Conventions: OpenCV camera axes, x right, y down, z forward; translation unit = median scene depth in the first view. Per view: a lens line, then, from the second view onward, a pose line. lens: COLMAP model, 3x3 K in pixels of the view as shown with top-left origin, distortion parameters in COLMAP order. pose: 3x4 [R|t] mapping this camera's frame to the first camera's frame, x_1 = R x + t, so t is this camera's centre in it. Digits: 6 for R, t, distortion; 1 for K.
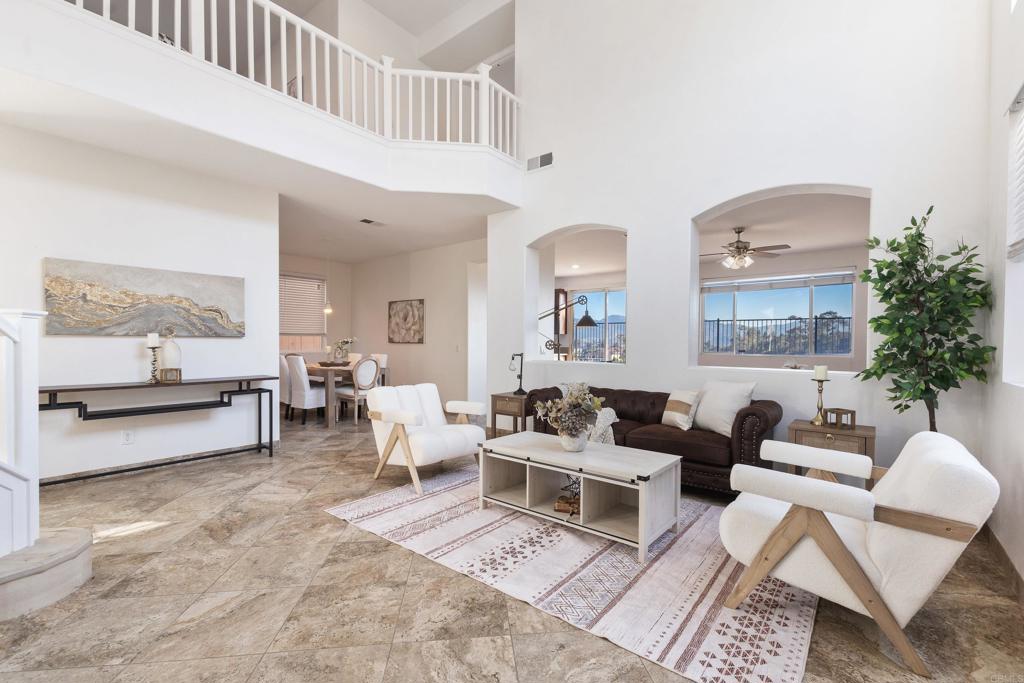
lens RADIAL K [[444.1, 0, 516.8], [0, 444.1, 344.5], [0, 0, 1]] dist [0.017302, 0.000545]
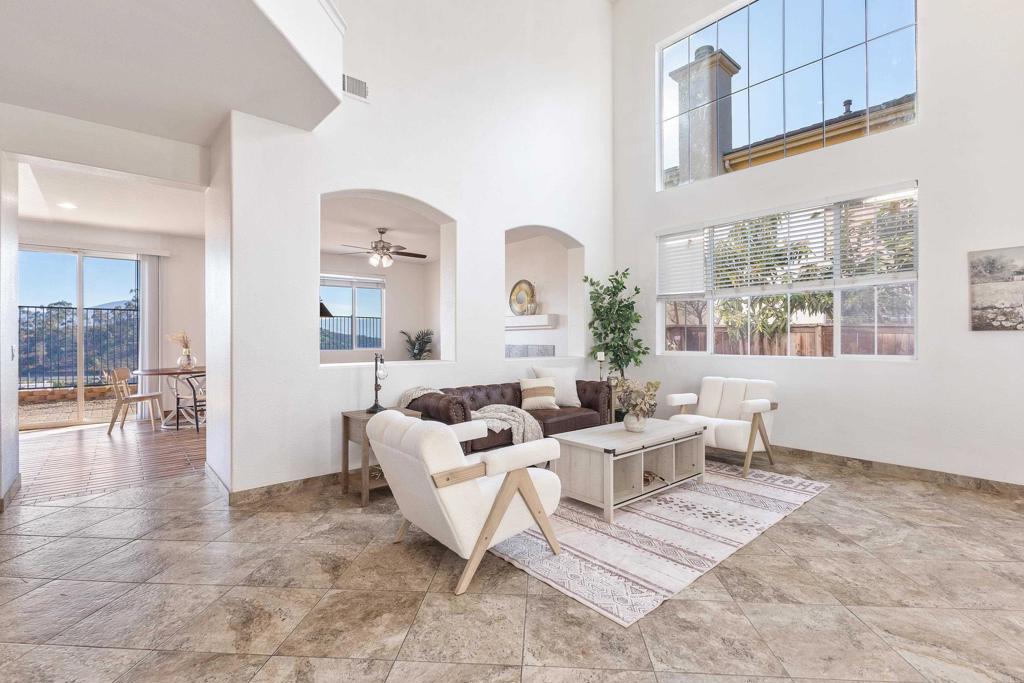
lens RADIAL K [[463.0, 0, 510.9], [0, 463.0, 334.8], [0, 0, 1]] dist [0.000168, -0.001507]
pose [[0.184136, 0.003998, 0.982893, -1.233920], [0.006448, 0.999965, -0.005276, -0.009266], [-0.982880, 0.007309, 0.184103, 1.210119]]
